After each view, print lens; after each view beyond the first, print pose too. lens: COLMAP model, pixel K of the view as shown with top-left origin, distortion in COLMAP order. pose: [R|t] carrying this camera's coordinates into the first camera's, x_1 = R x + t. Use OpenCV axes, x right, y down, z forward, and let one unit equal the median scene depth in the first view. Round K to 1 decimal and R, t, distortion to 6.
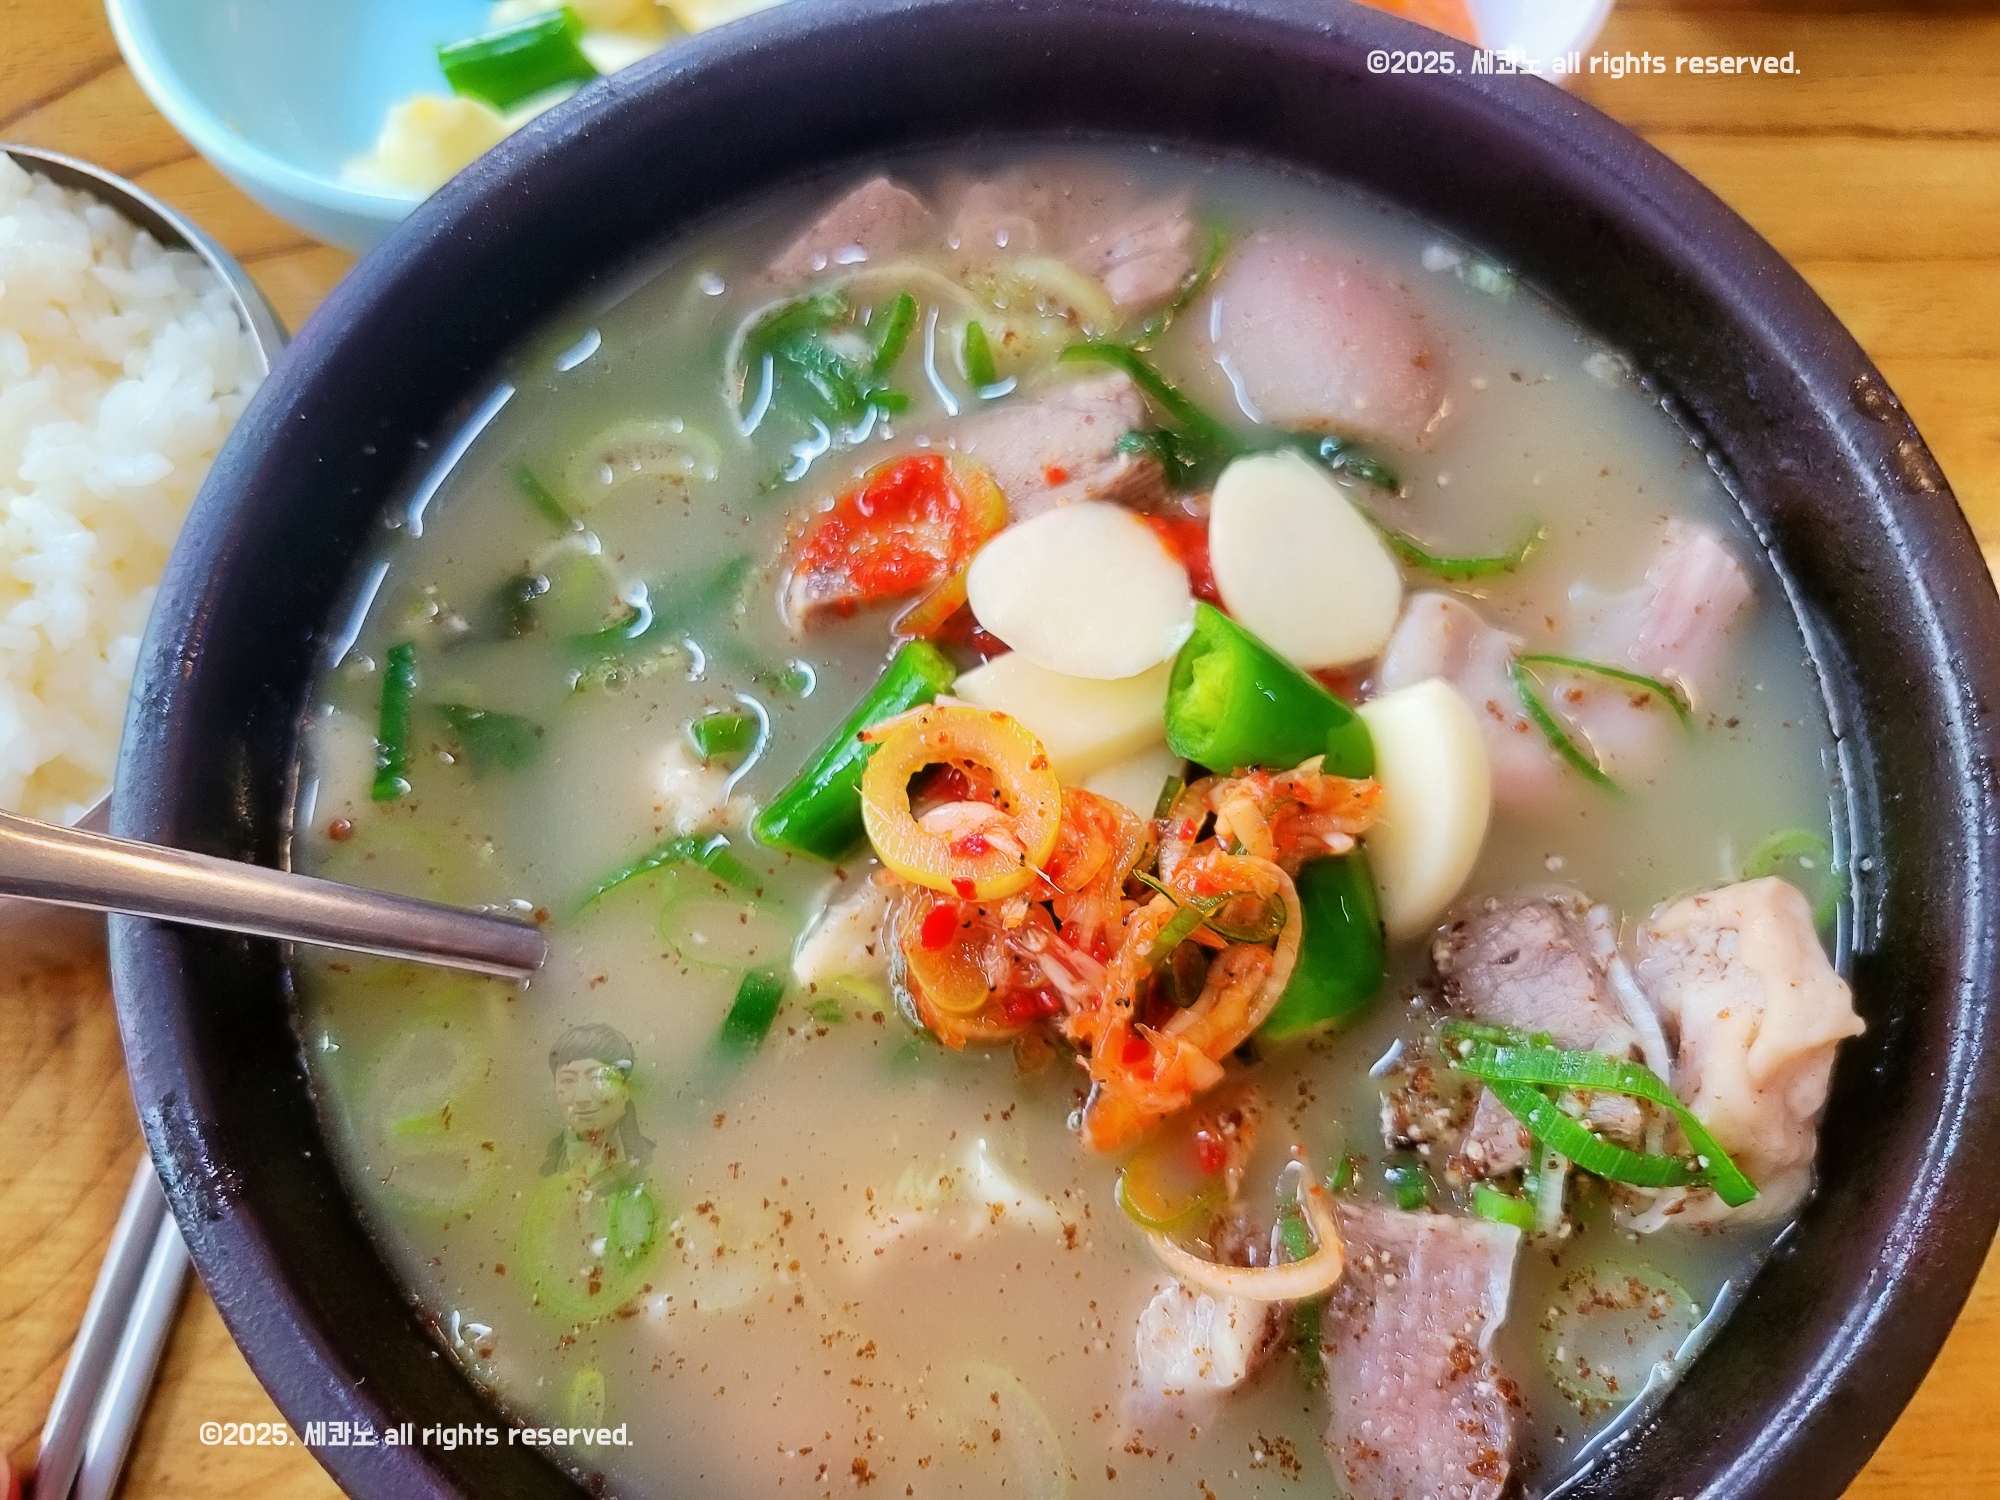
lens RADIAL K [[1510.7, 0, 991.5], [0, 1510.7, 721.4], [0, 0, 1]] dist [-0.047385, 0.004826]
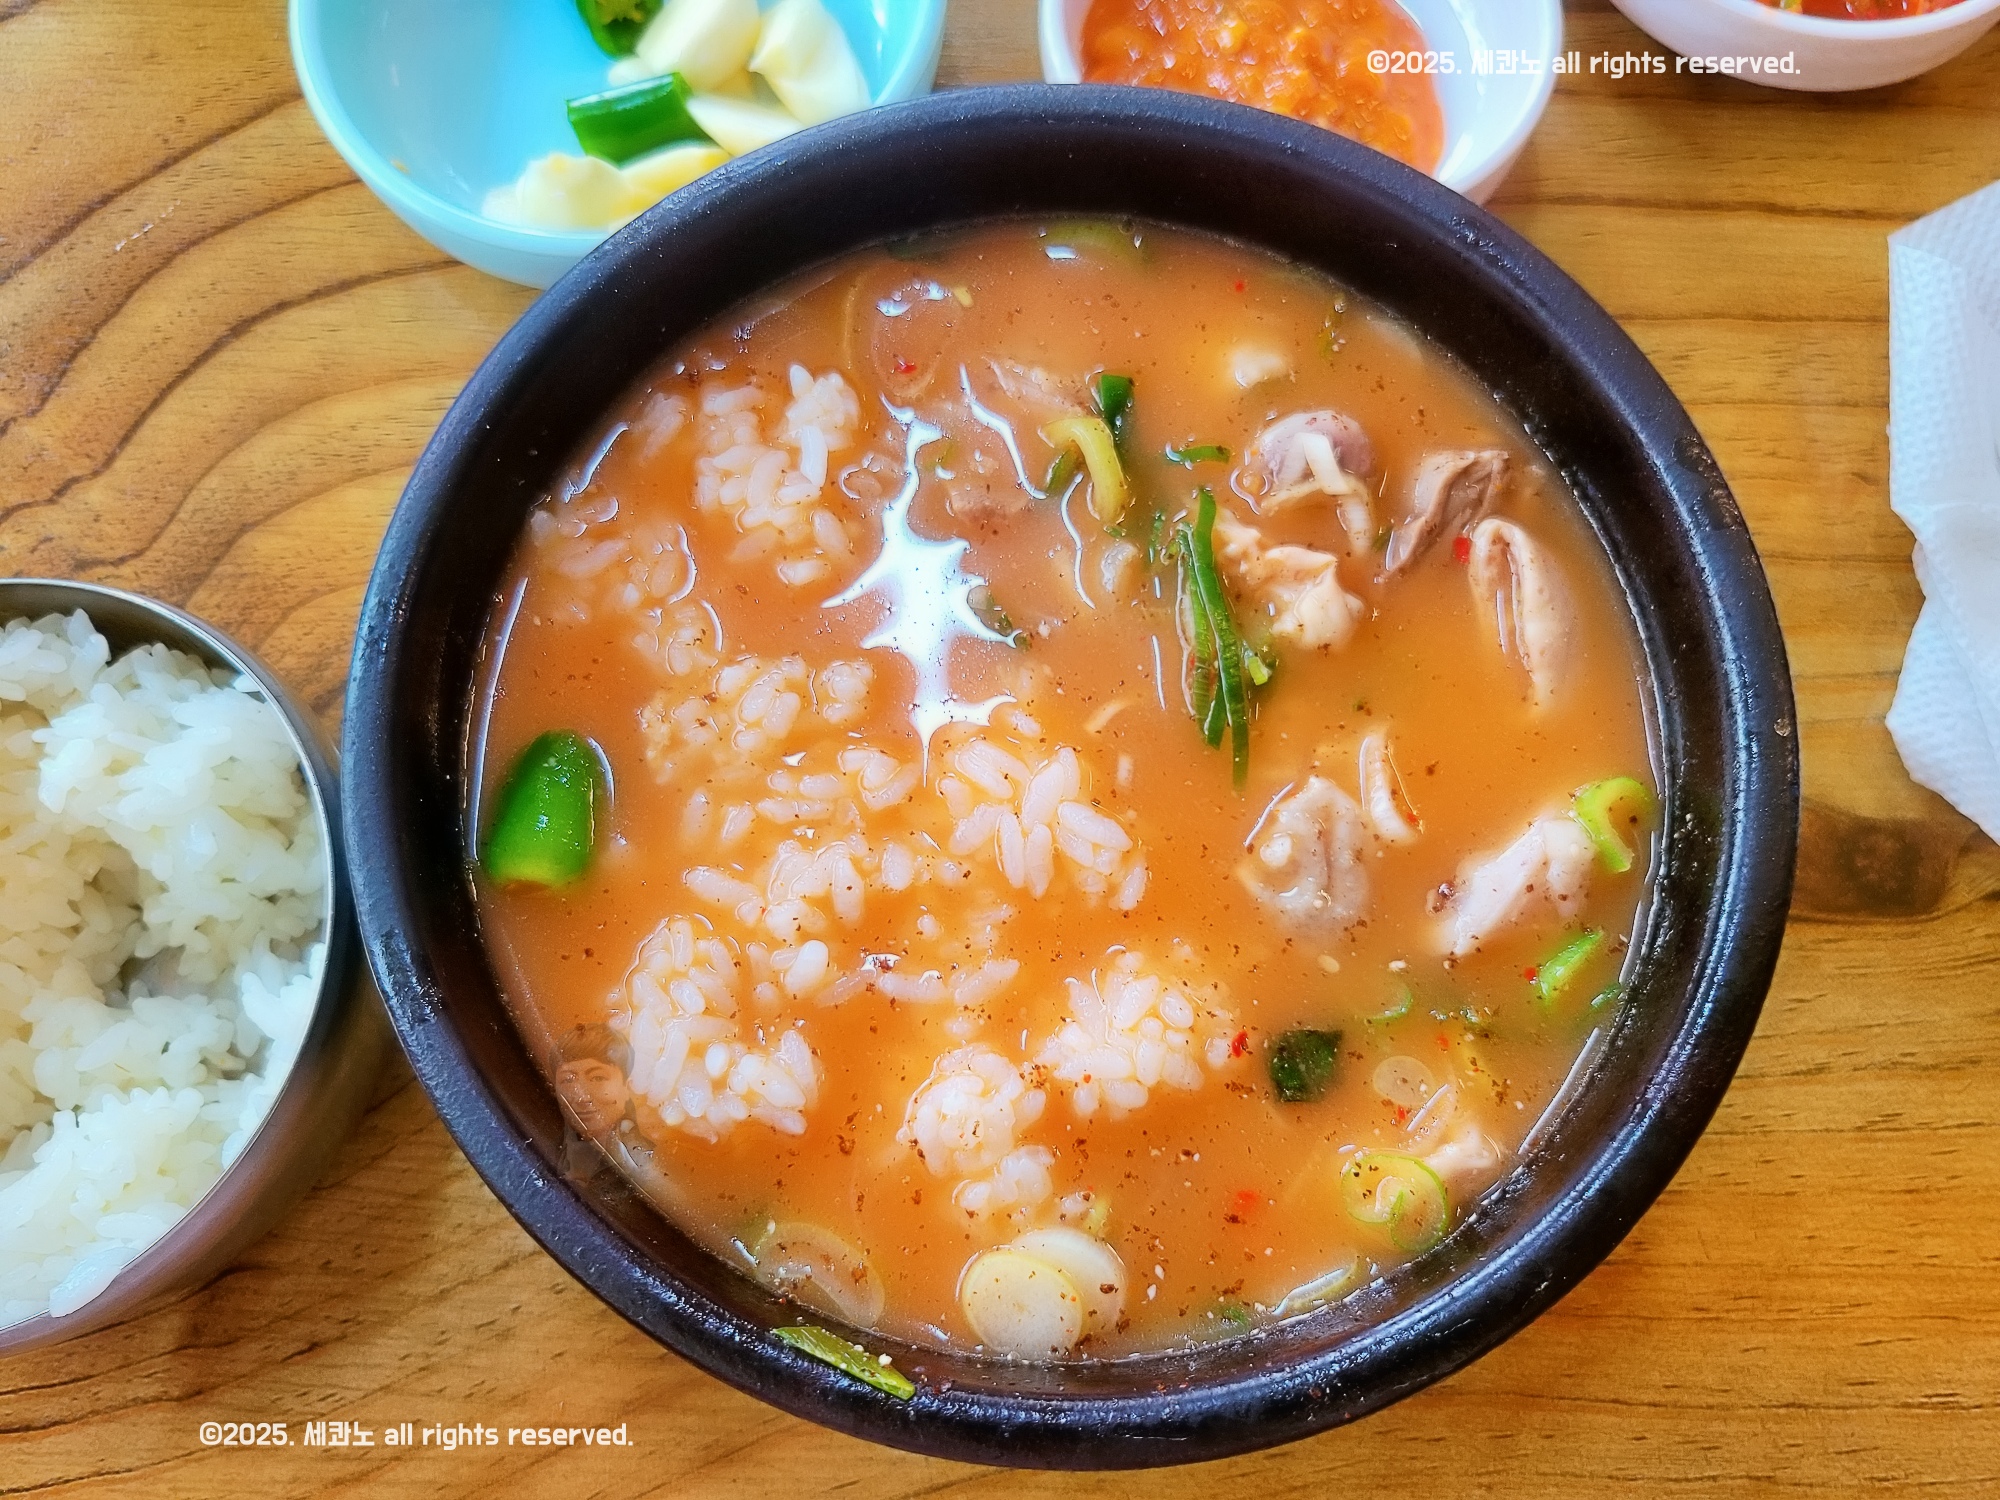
lens RADIAL K [[2012.9, 0, 1000.0], [0, 2012.9, 750.0], [0, 0, 1]] dist [-0.129520, 0.188876]
pose [[0.999233, 0.035716, -0.016076, 0.023950], [-0.035385, 0.999165, 0.020441, 0.026254], [0.016793, -0.019857, 0.999662, -0.723563]]
